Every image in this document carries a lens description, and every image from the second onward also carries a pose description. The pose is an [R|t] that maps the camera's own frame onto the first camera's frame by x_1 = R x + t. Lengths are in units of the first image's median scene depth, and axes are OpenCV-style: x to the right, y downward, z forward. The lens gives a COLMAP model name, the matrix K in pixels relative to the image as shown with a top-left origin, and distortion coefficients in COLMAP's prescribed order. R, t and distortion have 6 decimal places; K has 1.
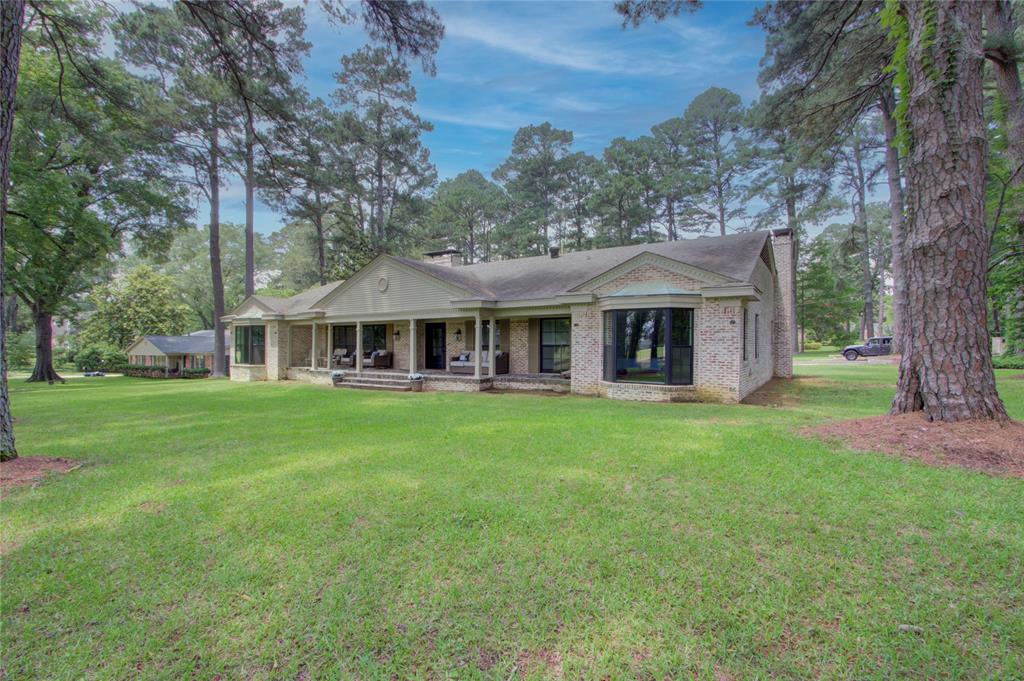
lens RADIAL K [[470.3, 0, 510.6], [0, 470.3, 342.5], [0, 0, 1]] dist [0.012142, 0.000215]
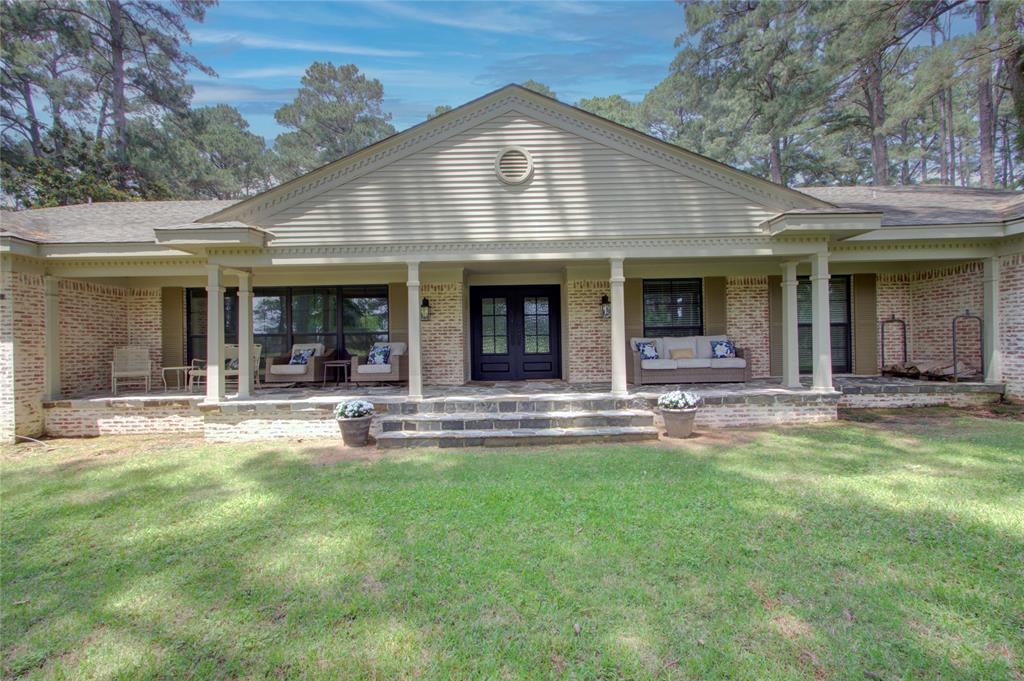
lens RADIAL K [[470.3, 0, 513.1], [0, 470.3, 340.7], [0, 0, 1]] dist [0.012142, 0.000215]
pose [[0.832142, -0.008675, 0.554494, -0.438779], [0.016313, 0.999828, -0.008839, 0.020475], [-0.554322, 0.016401, 0.832141, 0.612268]]
